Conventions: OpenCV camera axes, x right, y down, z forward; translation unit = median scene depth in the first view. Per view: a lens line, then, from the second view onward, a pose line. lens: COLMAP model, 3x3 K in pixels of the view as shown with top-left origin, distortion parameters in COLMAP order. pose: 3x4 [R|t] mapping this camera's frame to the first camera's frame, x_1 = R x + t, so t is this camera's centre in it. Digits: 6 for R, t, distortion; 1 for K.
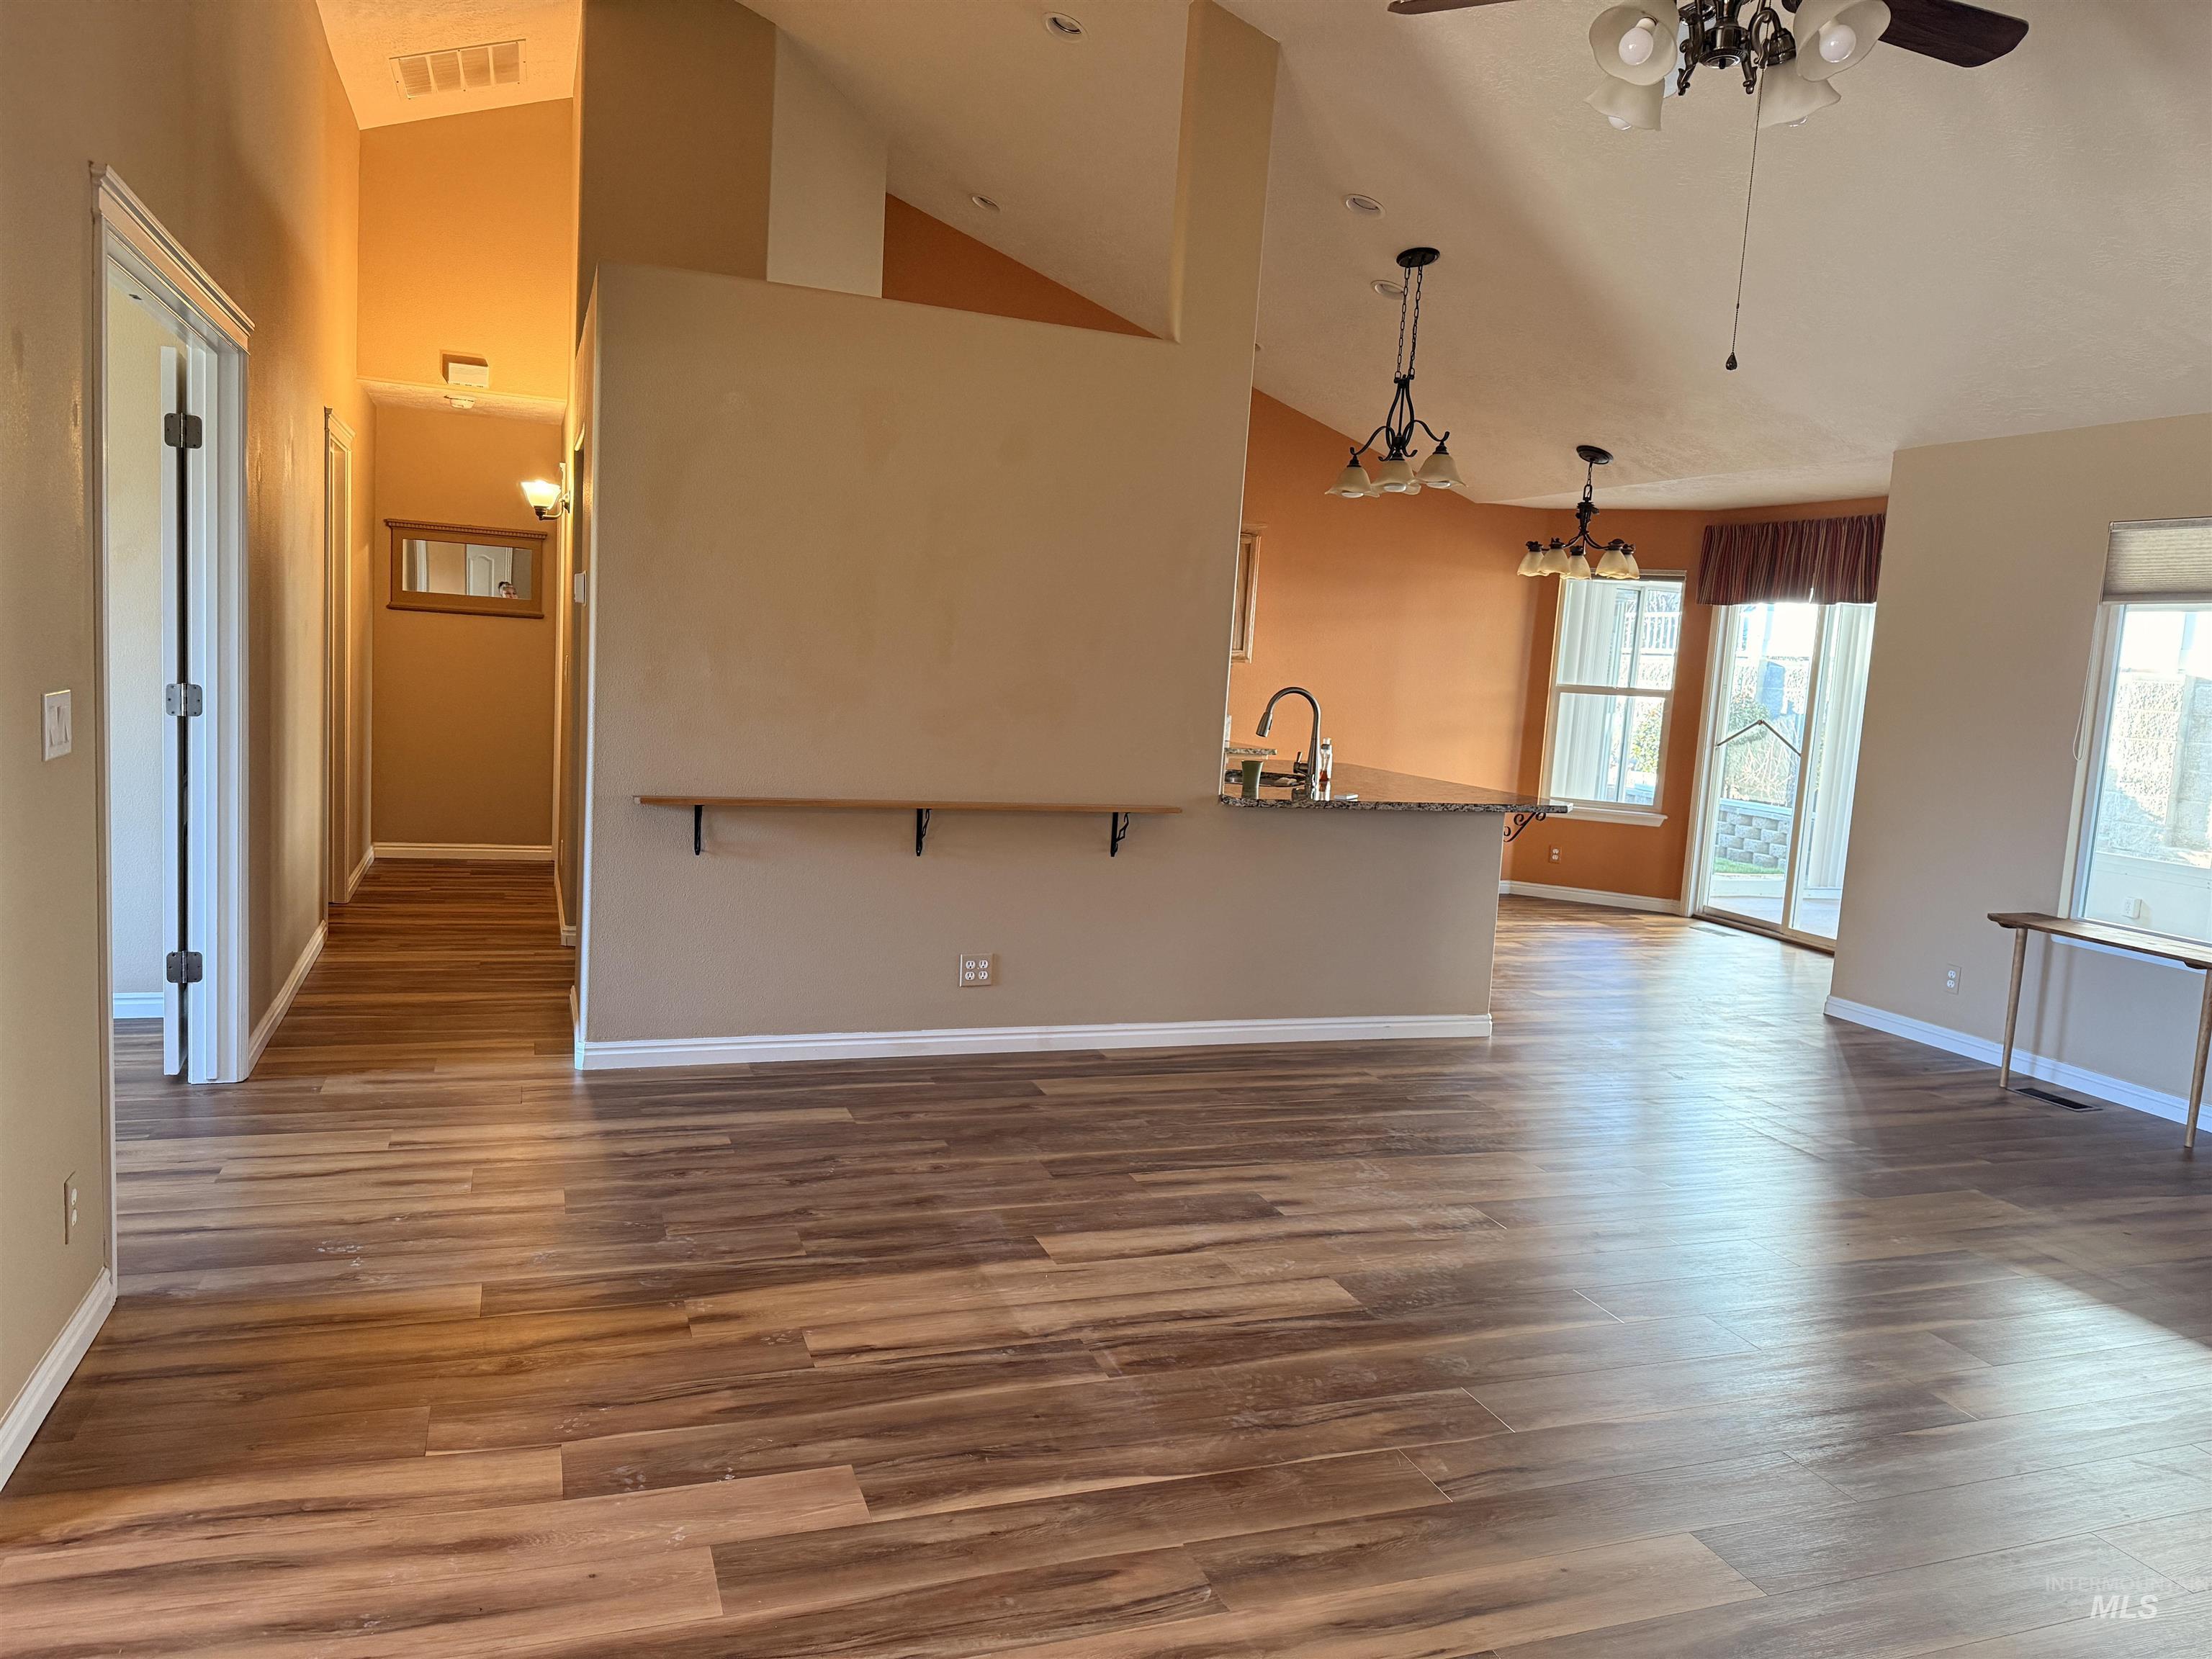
lens RADIAL K [[1556.5, 0, 1106.0], [0, 1556.5, 829.5], [0, 0, 1]] dist [0.128877, -0.209405]
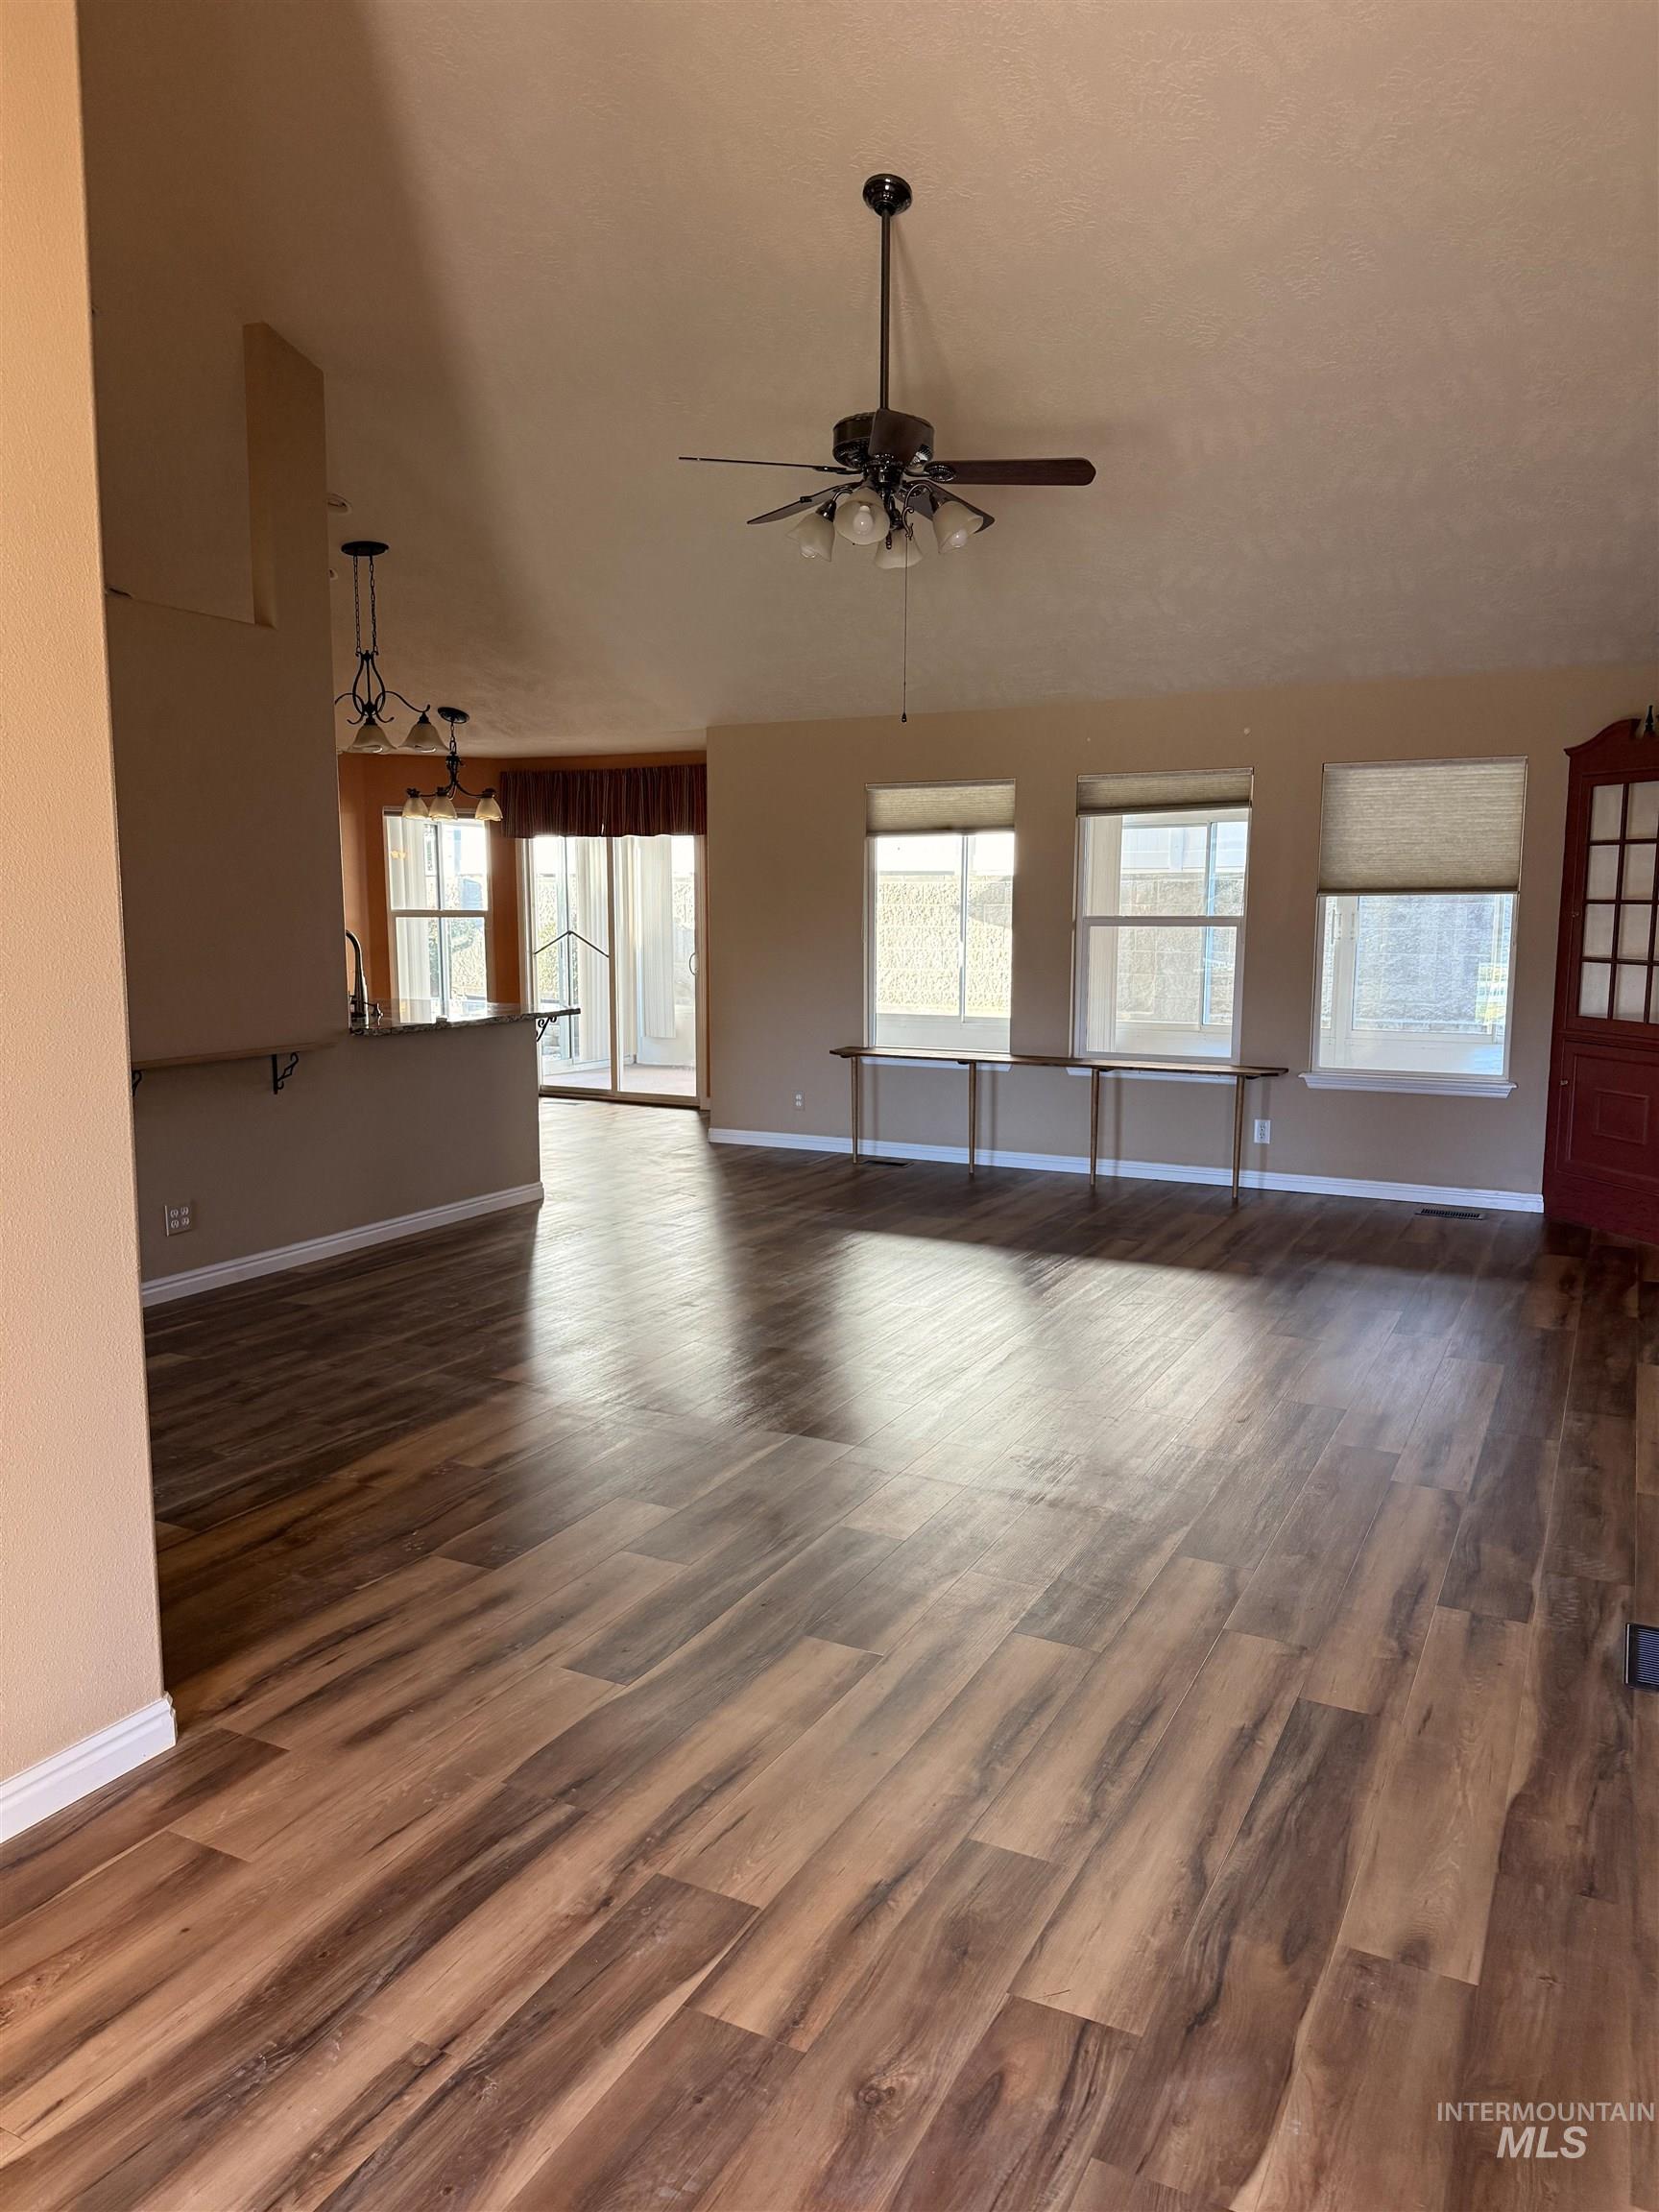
lens RADIAL K [[1556.5, 0, 832.7], [0, 1556.5, 1119.1], [0, 0, 1]] dist [0.128877, -0.209405]
pose [[0.738460, -0.151117, 0.657146, -0.337280], [0.117693, 0.988490, 0.095057, -0.019533], [-0.663947, 0.007146, 0.747745, -0.075051]]
